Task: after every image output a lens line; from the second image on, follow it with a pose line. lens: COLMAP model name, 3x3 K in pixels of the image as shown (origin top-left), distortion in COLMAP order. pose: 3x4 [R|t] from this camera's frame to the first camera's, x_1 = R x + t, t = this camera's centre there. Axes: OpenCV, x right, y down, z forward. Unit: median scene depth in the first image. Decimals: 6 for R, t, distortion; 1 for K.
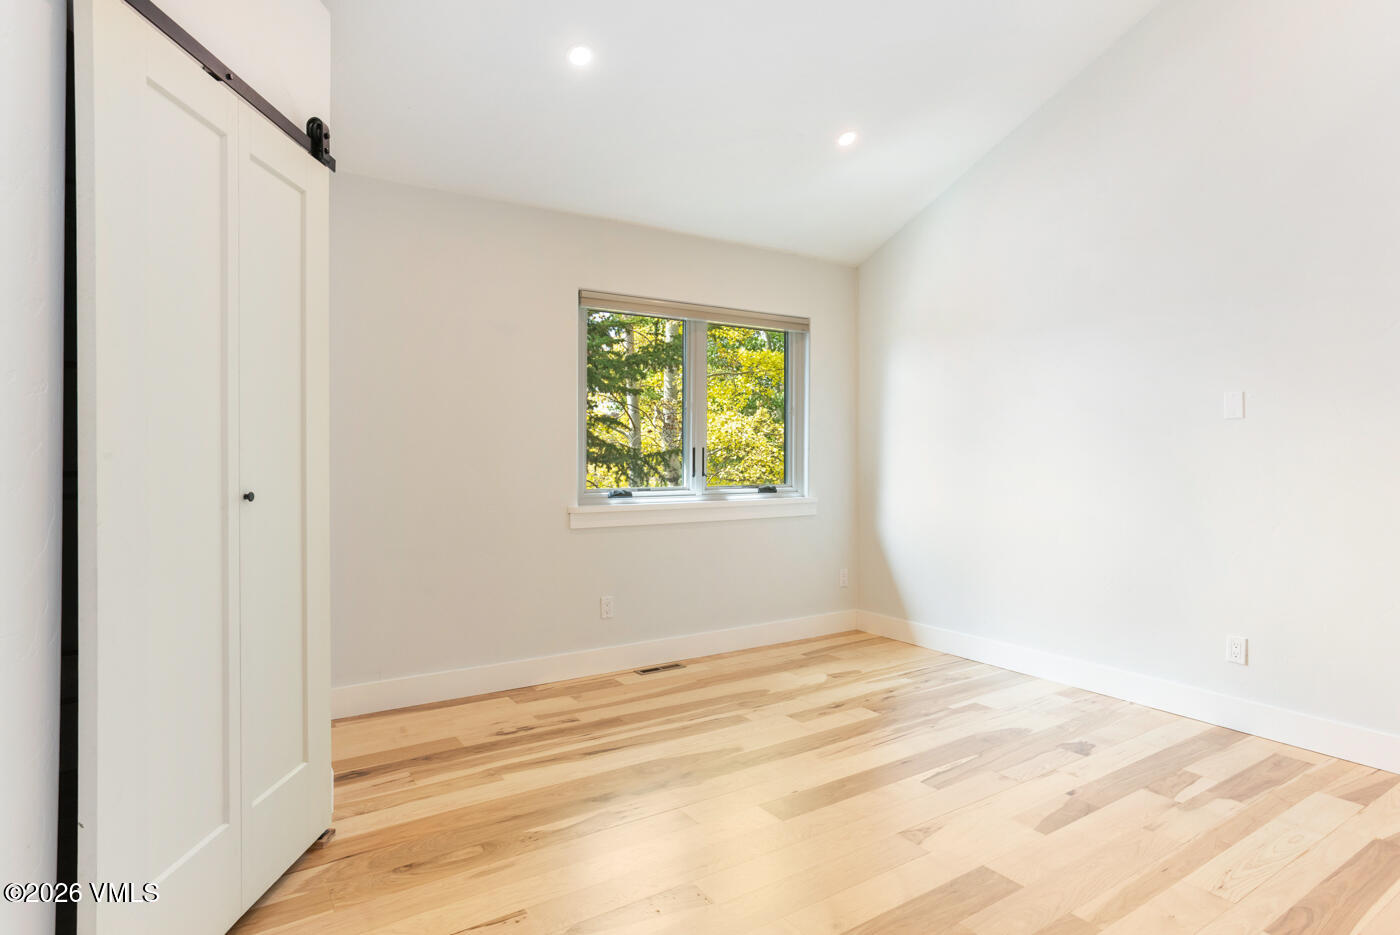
lens RADIAL K [[751.1, 0, 700.0], [0, 751.1, 467.5], [0, 0, 1]] dist [-0.000281, -0.000113]
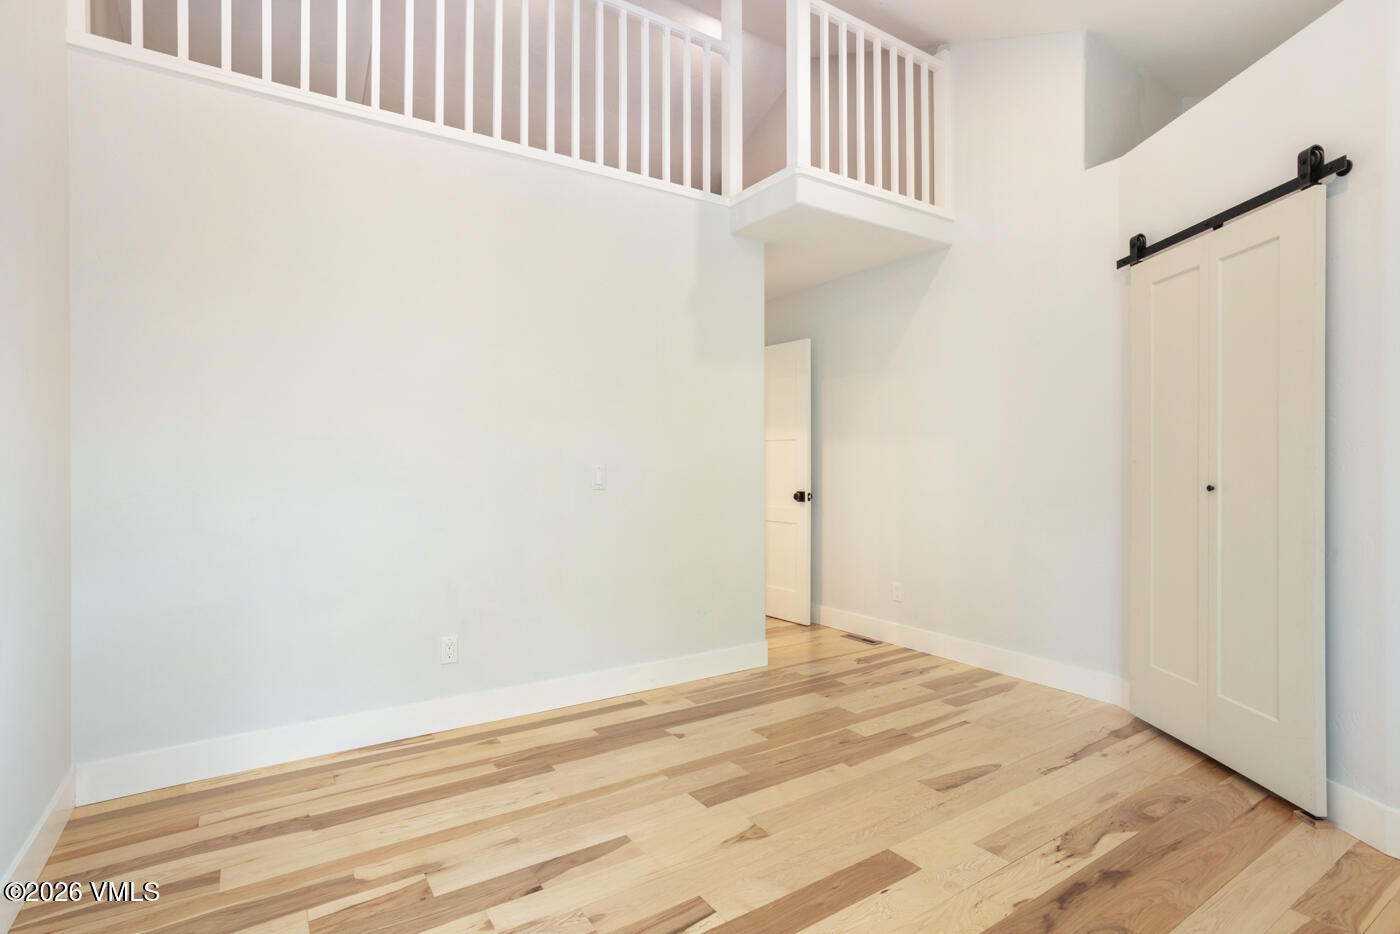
lens RADIAL K [[695.8, 0, 700.0], [0, 695.8, 467.0], [0, 0, 1]] dist [-0.014004, 0.000673]
pose [[-0.999994, 0.003300, -0.001302, 0.360351], [0.003278, 0.999852, 0.016913, -0.027999], [0.001358, 0.016908, -0.999856, 1.941665]]
